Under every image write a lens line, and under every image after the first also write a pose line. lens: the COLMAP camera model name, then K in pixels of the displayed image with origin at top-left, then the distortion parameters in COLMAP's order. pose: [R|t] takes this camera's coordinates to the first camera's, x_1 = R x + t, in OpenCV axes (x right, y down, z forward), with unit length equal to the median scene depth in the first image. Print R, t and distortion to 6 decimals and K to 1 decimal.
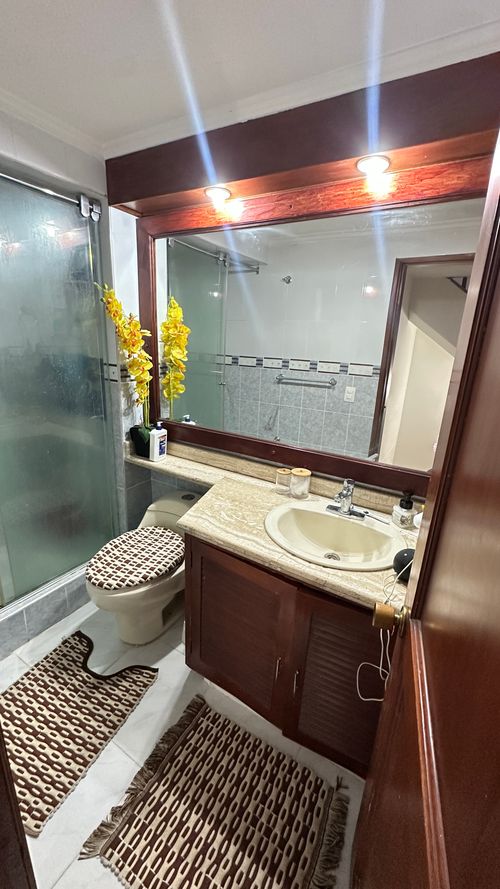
lens RADIAL K [[358.5, 0, 250.8], [0, 358.5, 446.1], [0, 0, 1]] dist [-0.003387, 0.001035]
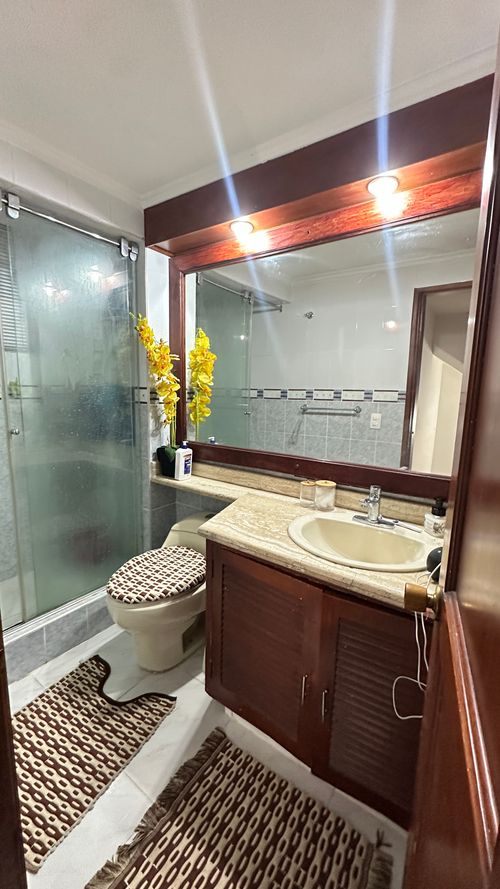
lens RADIAL K [[358.5, 0, 250.8], [0, 358.5, 446.4], [0, 0, 1]] dist [-0.003387, 0.001035]
pose [[0.996970, -0.010519, -0.077077, 0.014014], [-0.000360, 0.990182, -0.139783, 0.115077], [0.077791, 0.139387, 0.987178, 0.006242]]
